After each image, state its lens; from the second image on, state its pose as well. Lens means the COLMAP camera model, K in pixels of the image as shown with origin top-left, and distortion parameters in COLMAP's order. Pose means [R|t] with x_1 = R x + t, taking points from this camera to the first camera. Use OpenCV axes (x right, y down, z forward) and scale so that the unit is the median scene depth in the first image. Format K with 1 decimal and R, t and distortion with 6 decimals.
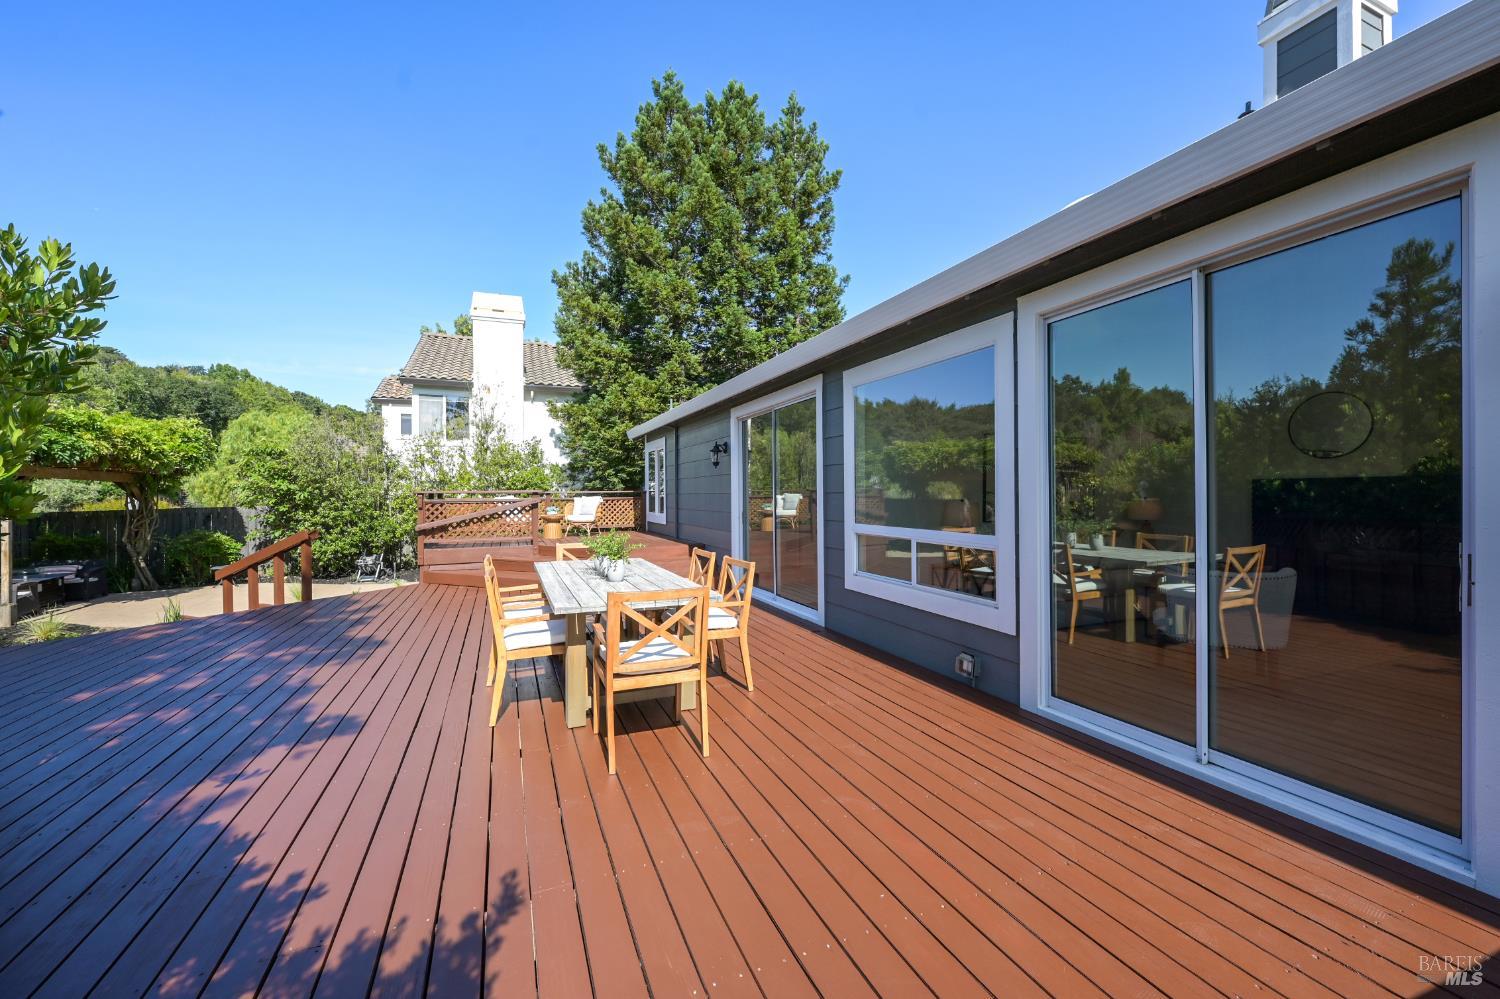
lens RADIAL K [[596.0, 0, 752.2], [0, 596.0, 498.3], [0, 0, 1]] dist [-0.000261, -0.000162]
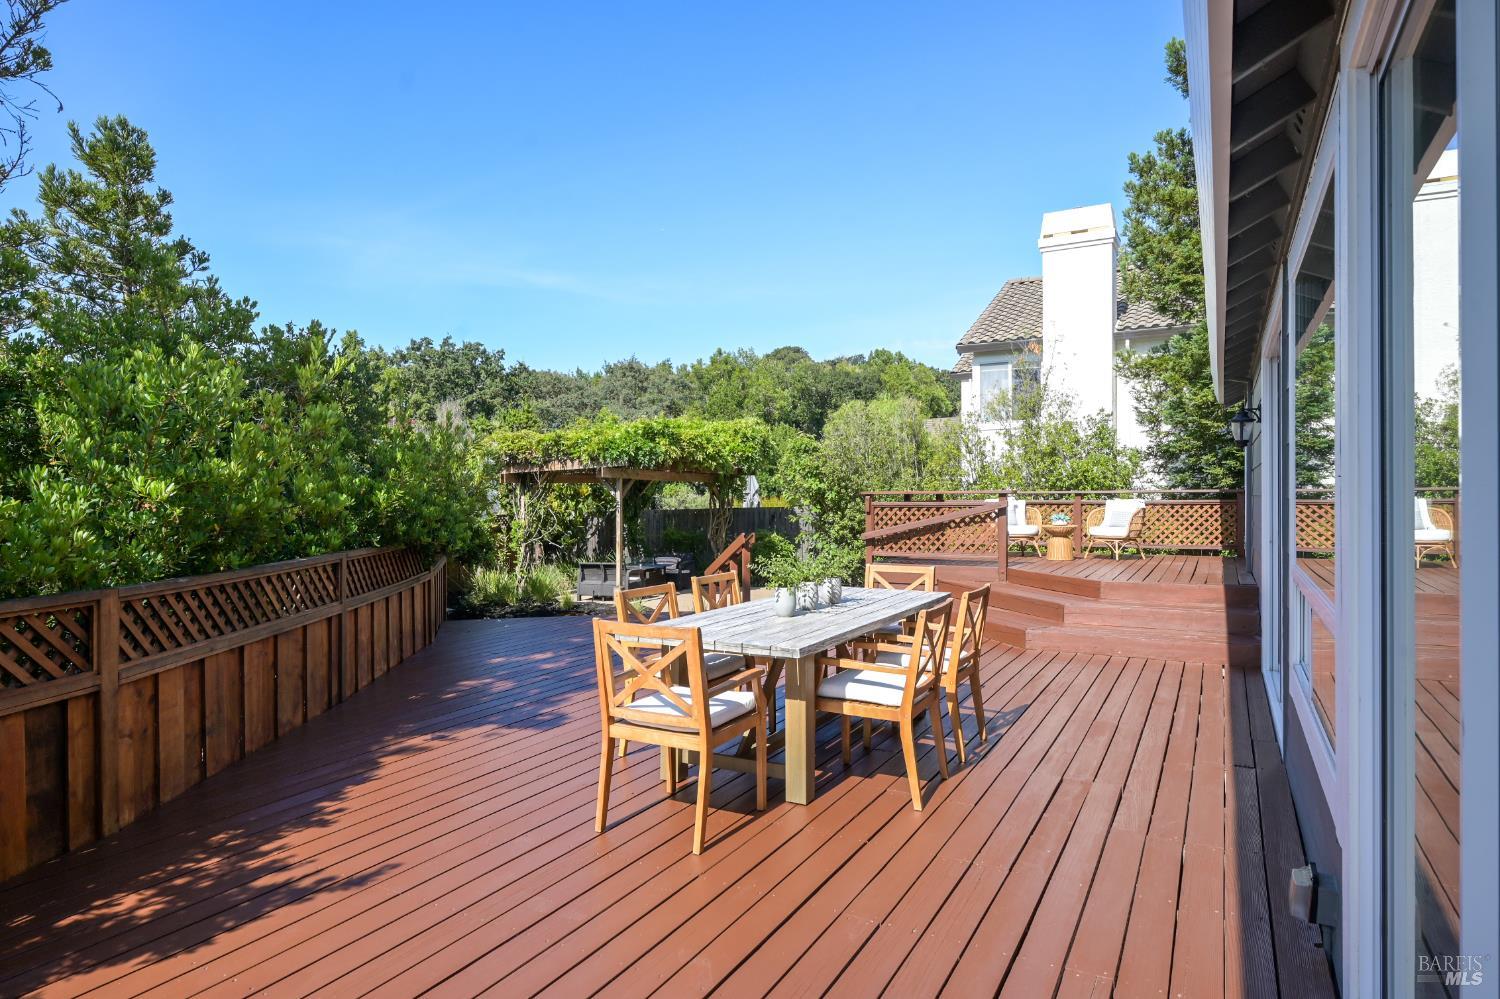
lens RADIAL K [[870.3, 0, 750.0], [0, 870.3, 499.5], [0, 0, 1]] dist [0.002022, -0.001441]
pose [[0.620776, 0.007143, -0.783956, 0.255914], [-0.004878, 0.999974, 0.005248, -0.006263], [0.783973, 0.000567, 0.620794, 0.116103]]
